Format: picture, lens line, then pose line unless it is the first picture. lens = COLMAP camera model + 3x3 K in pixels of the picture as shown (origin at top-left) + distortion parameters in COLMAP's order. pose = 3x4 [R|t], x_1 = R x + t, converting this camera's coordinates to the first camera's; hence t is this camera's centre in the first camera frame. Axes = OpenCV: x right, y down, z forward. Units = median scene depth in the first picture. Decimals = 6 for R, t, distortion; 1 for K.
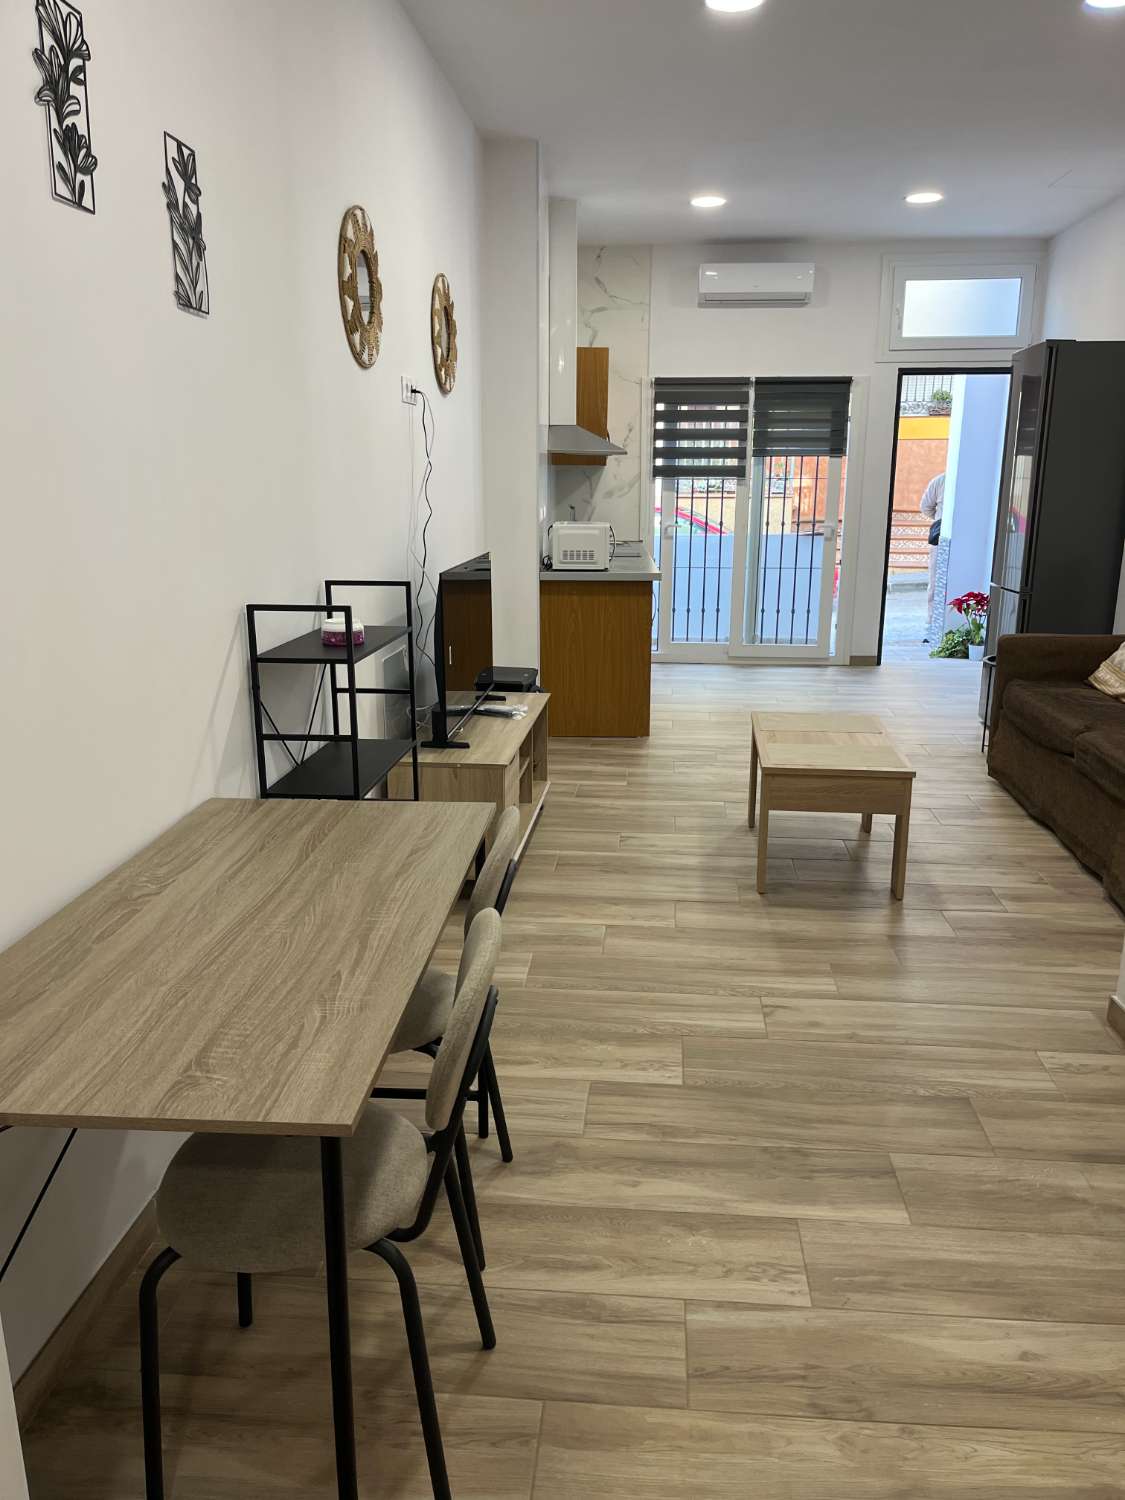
lens RADIAL K [[1136.8, 0, 572.4], [0, 1136.8, 758.9], [0, 0, 1]] dist [0.068260, -0.085205]
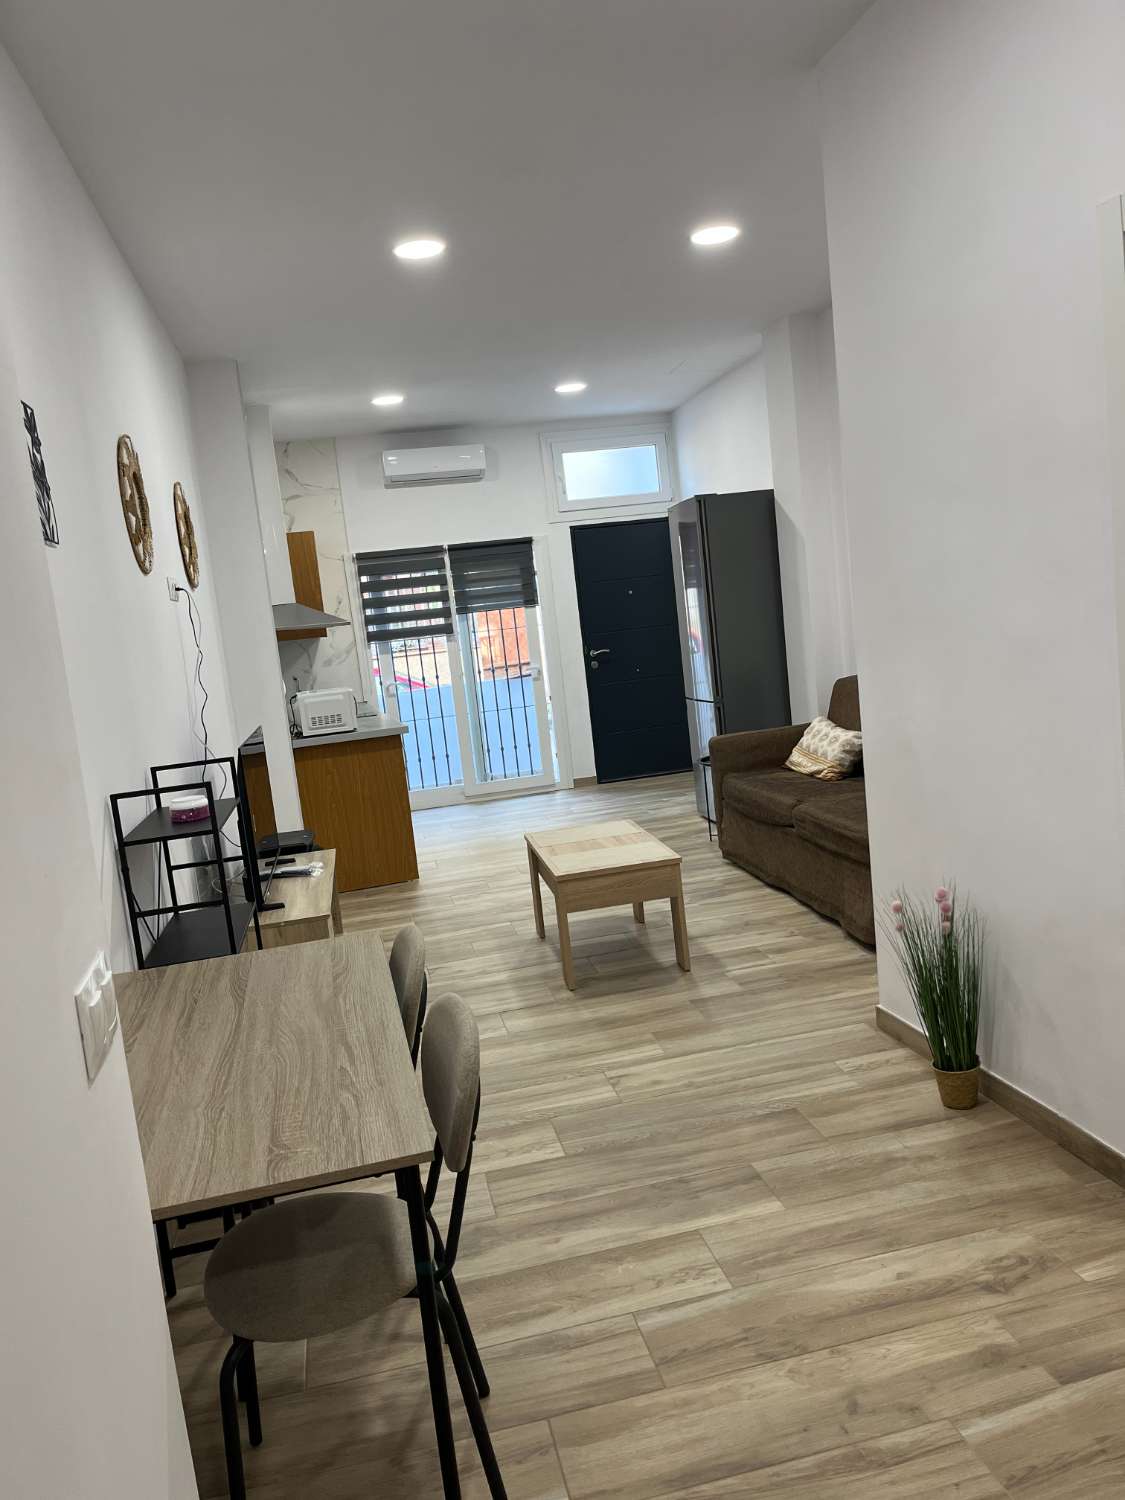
lens RADIAL K [[1136.8, 0, 574.7], [0, 1136.8, 752.7], [0, 0, 1]] dist [0.068260, -0.085205]
pose [[0.952336, -0.142635, 0.269650, -0.085725], [0.178526, 0.977365, -0.113518, 0.015792], [-0.247355, 0.156247, 0.956244, -0.086605]]
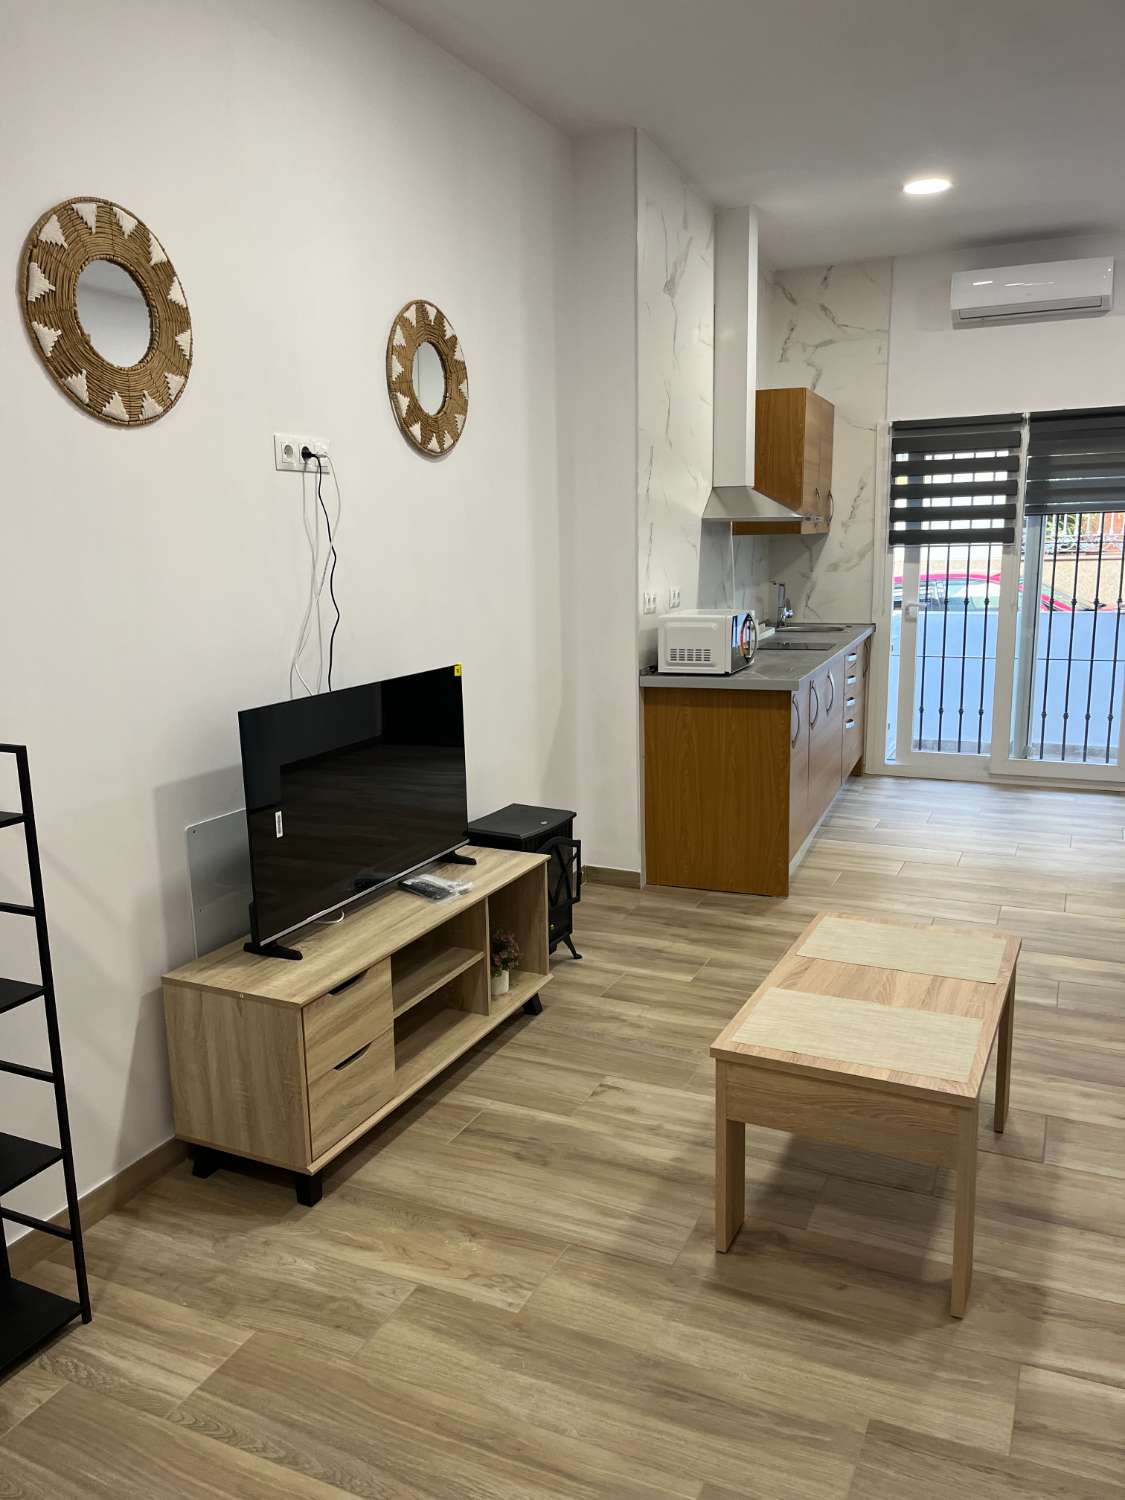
lens RADIAL K [[1136.8, 0, 553.5], [0, 1136.8, 758.7], [0, 0, 1]] dist [0.068260, -0.085205]
pose [[0.937133, 0.044377, -0.346139, 0.244422], [-0.062332, 0.997217, -0.040907, -0.095638], [0.343360, 0.059911, 0.937291, 0.339590]]
